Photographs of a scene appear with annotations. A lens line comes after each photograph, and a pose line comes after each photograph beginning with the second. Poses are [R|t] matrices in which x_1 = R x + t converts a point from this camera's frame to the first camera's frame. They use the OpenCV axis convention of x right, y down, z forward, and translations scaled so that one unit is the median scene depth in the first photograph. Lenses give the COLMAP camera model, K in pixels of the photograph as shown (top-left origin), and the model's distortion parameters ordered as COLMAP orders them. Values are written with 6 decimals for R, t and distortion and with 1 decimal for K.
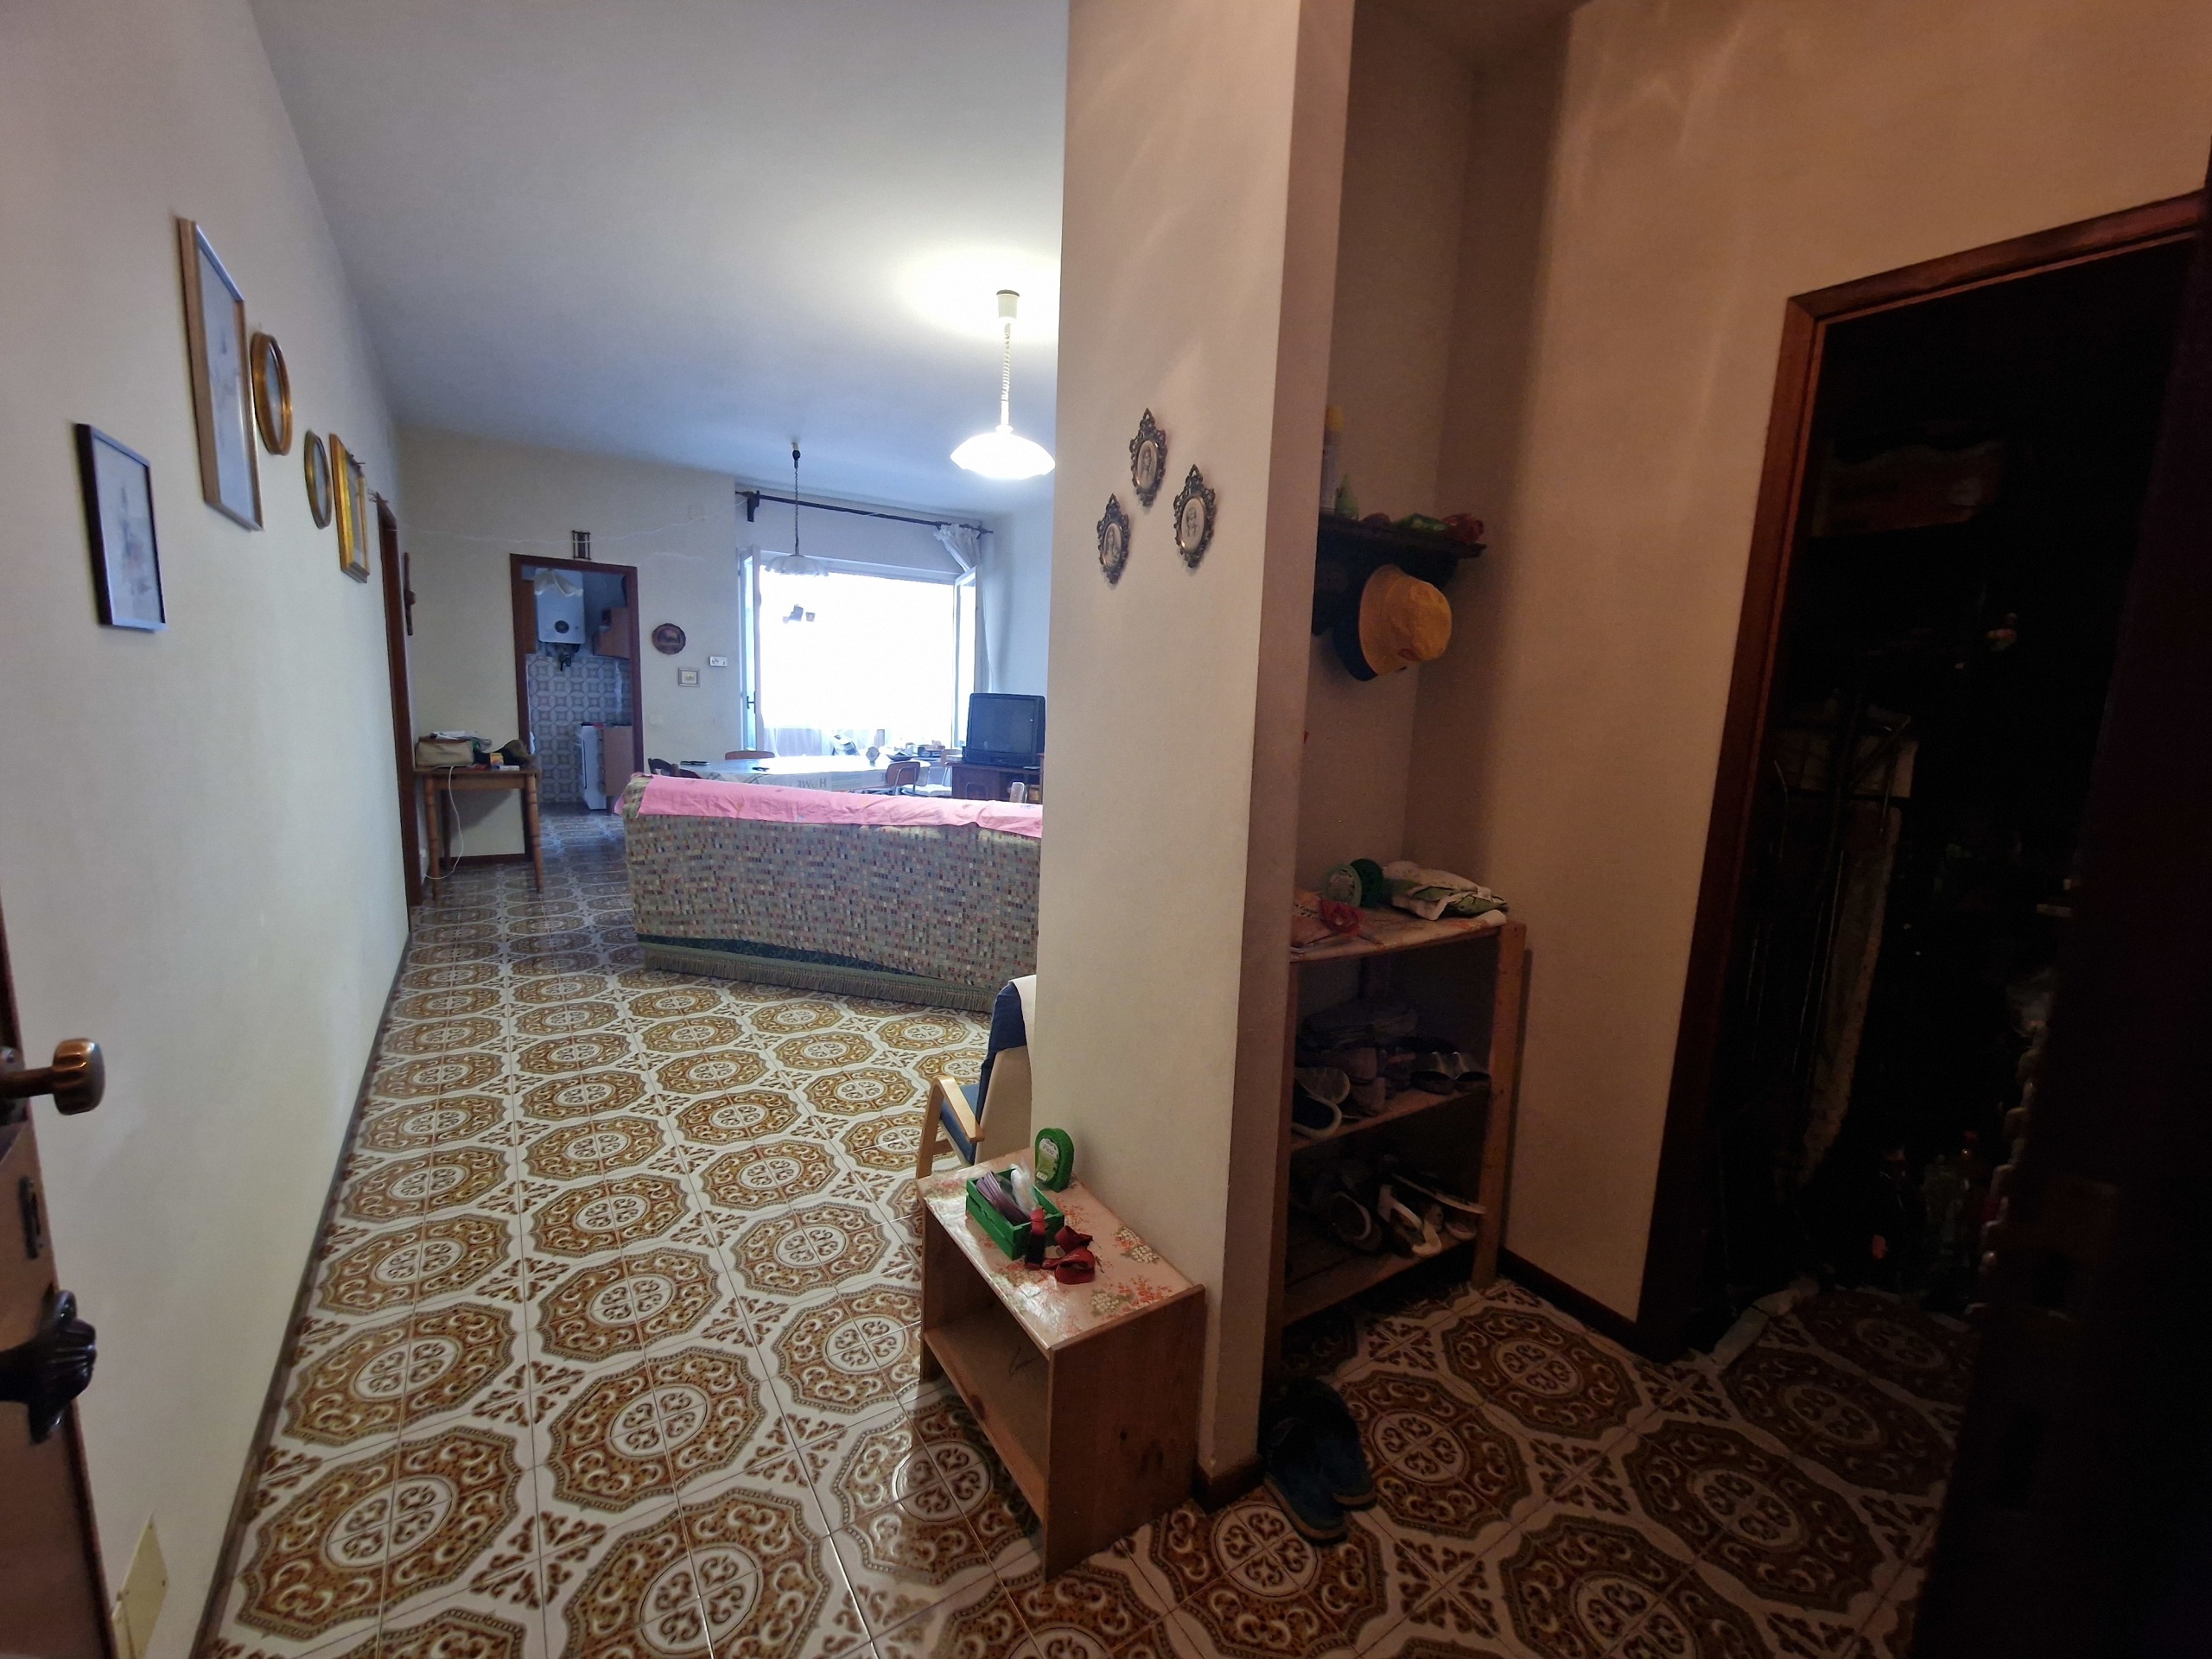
lens RADIAL K [[905.2, 0, 1104.9], [0, 905.2, 833.9], [0, 0, 1]] dist [0.003749, -0.005088]
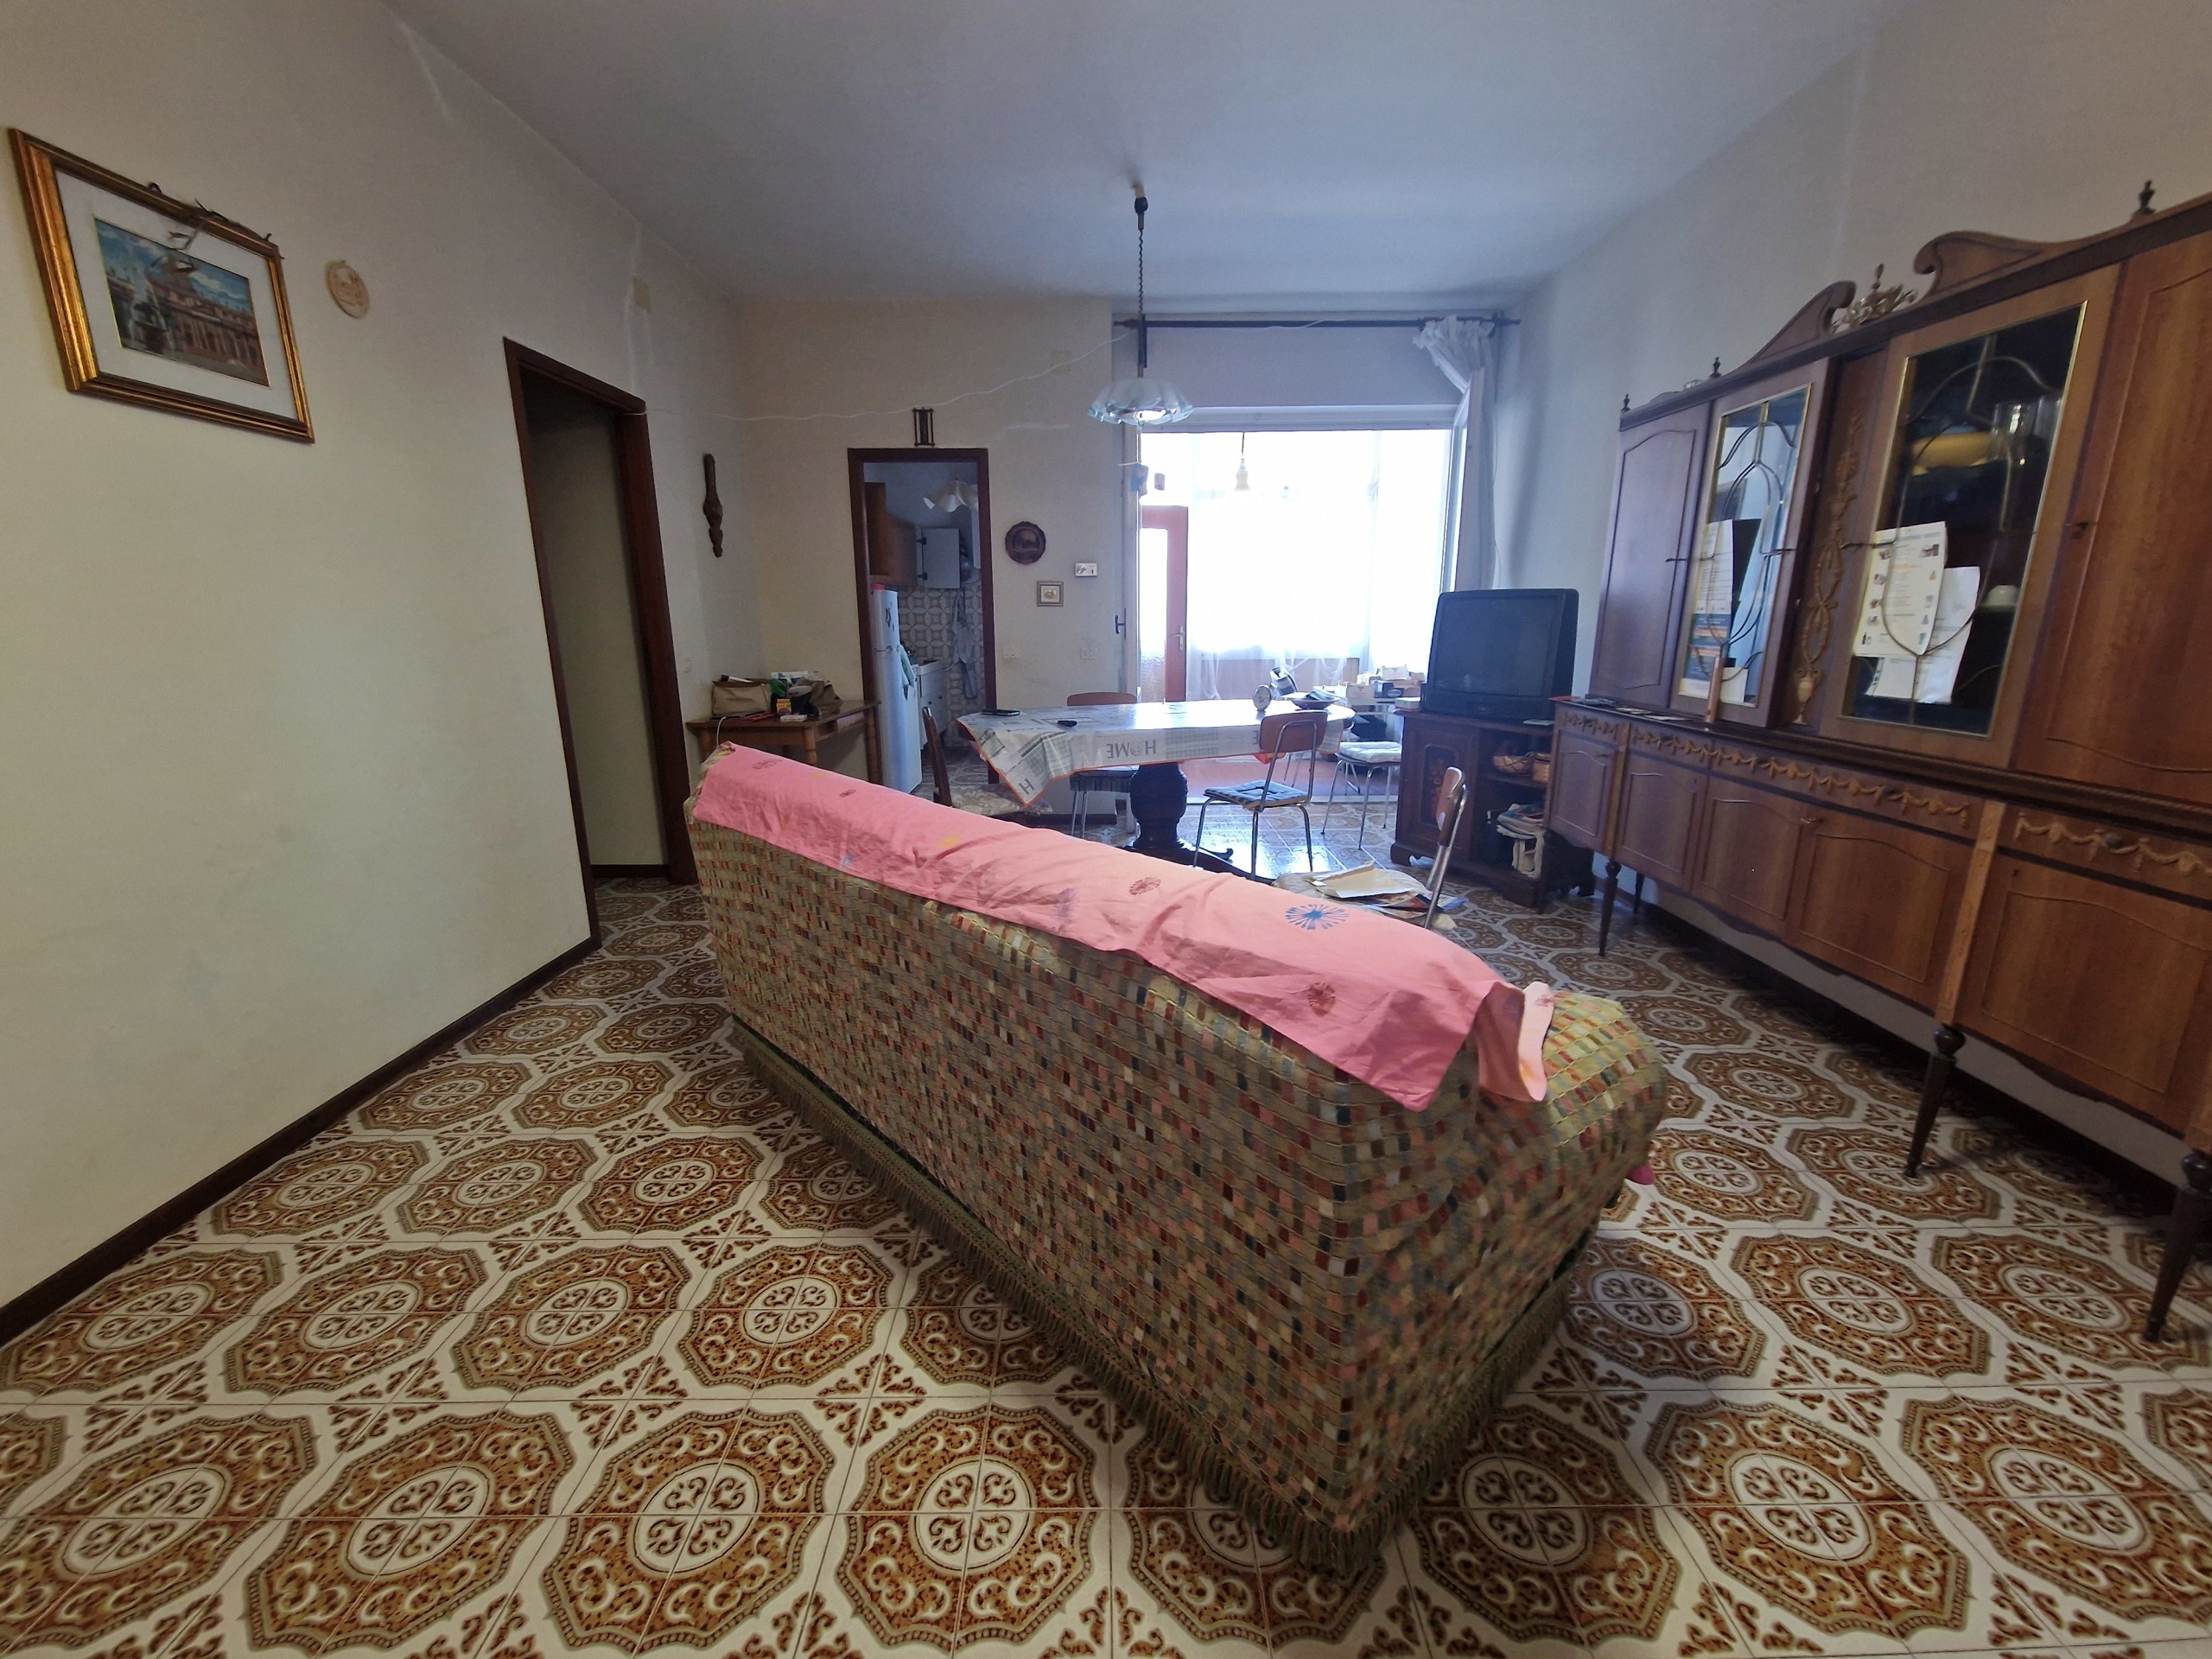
lens RADIAL K [[905.2, 0, 1104.9], [0, 905.2, 833.9], [0, 0, 1]] dist [0.003749, -0.005088]
pose [[0.830801, 0.084864, -0.550061, 0.014359], [-0.043085, 0.995148, 0.088458, -0.068707], [0.554899, -0.049791, 0.830426, 0.626884]]
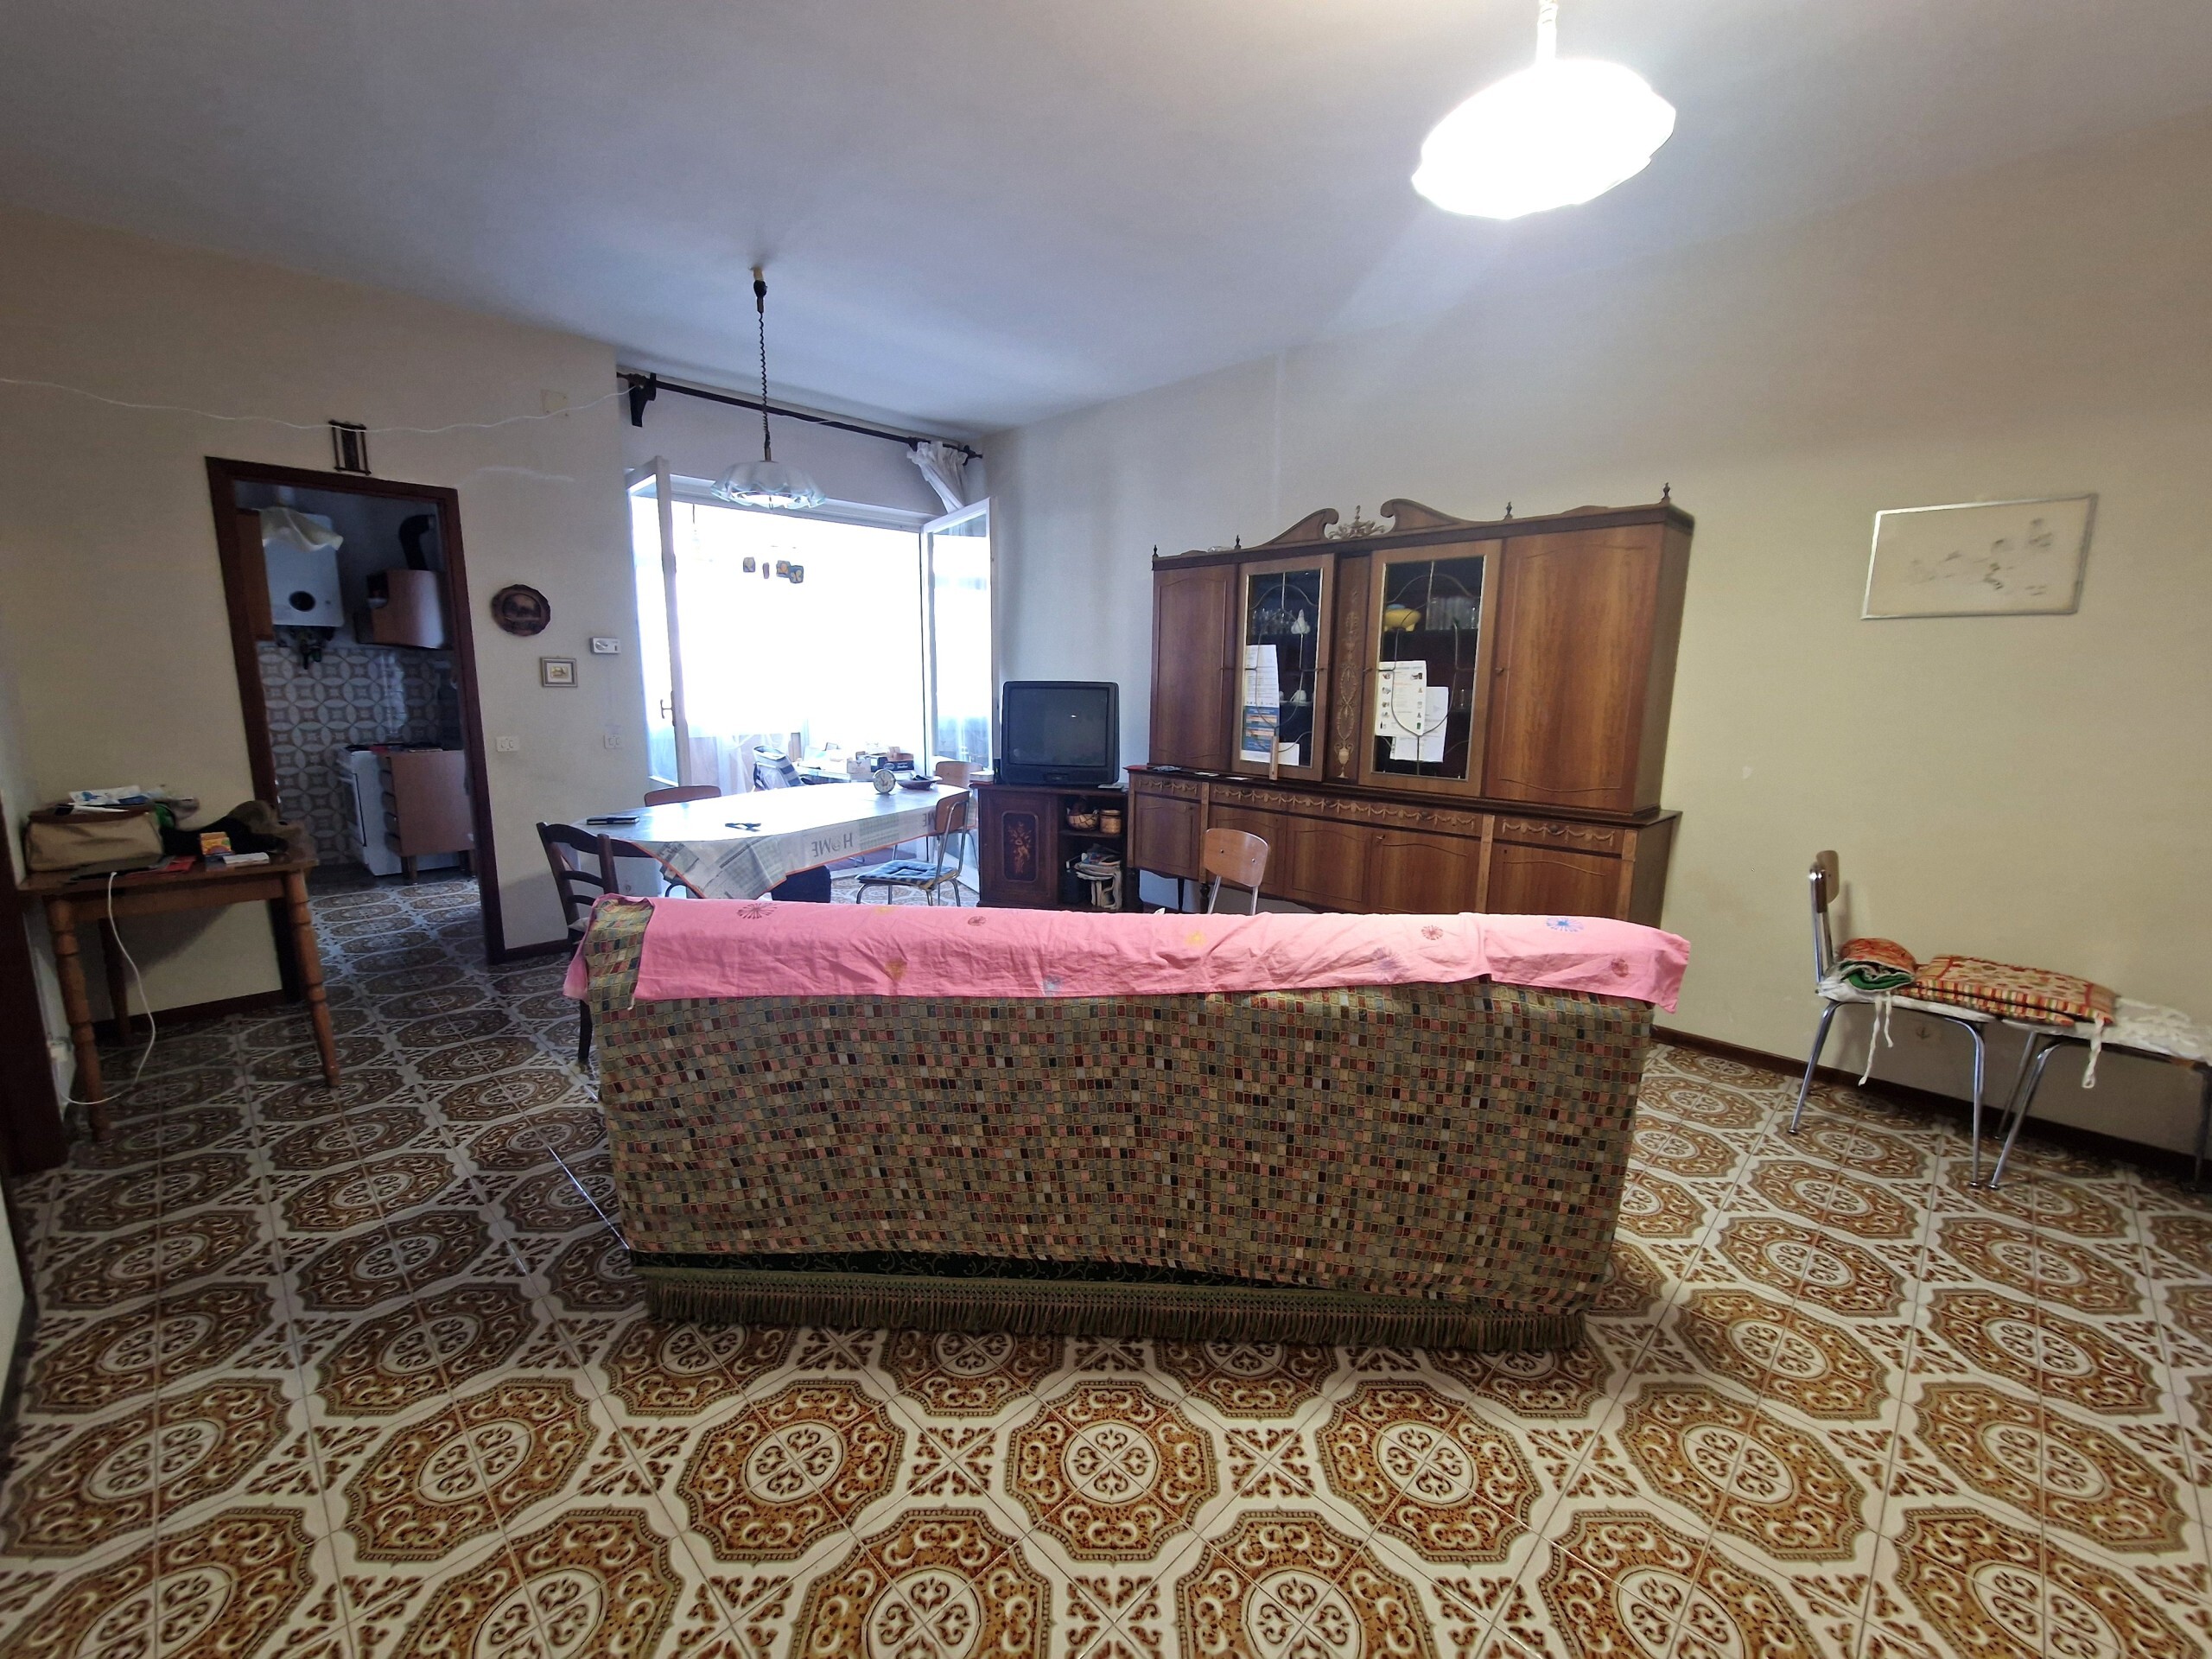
lens RADIAL K [[907.9, 0, 1107.9], [0, 907.9, 832.9], [0, 0, 1]] dist [-0.000052, -0.000688]
pose [[0.978911, -0.067184, 0.192925, -0.350216], [0.062807, 0.997612, 0.028721, -0.092167], [-0.194394, -0.015998, 0.980793, 0.505480]]
